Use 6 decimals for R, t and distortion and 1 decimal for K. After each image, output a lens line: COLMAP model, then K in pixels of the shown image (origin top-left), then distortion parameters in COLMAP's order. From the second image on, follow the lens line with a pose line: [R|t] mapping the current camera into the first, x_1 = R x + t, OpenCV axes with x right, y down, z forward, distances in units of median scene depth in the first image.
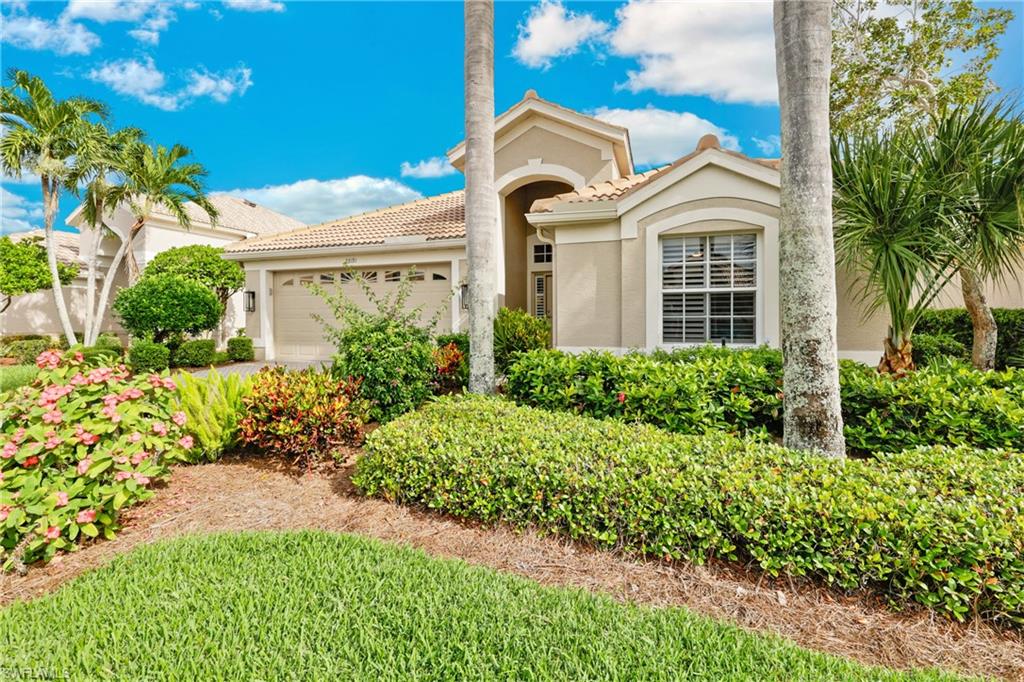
lens RADIAL K [[468.1, 0, 511.8], [0, 468.1, 317.7], [0, 0, 1]] dist [0.013016, 0.000094]
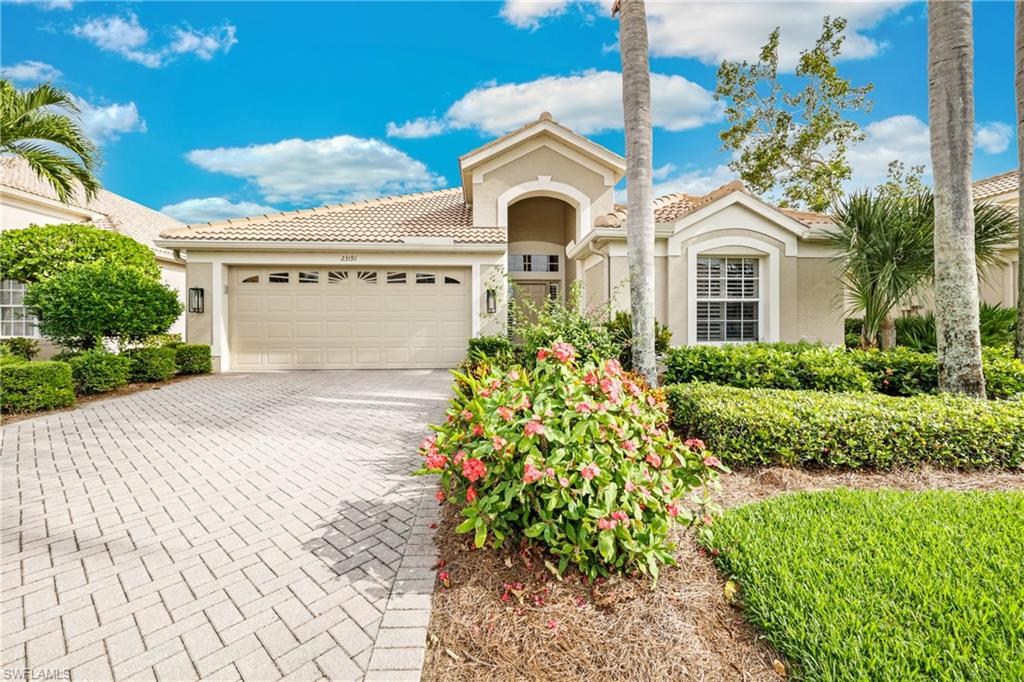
lens RADIAL K [[455.0, 0, 513.4], [0, 455.0, 321.0], [0, 0, 1]] dist [0.000376, -0.000062]
pose [[0.916966, 0.009120, 0.398860, -0.558057], [-0.002991, 0.999868, -0.015986, 0.018025], [-0.398953, 0.013466, 0.916872, 0.089357]]
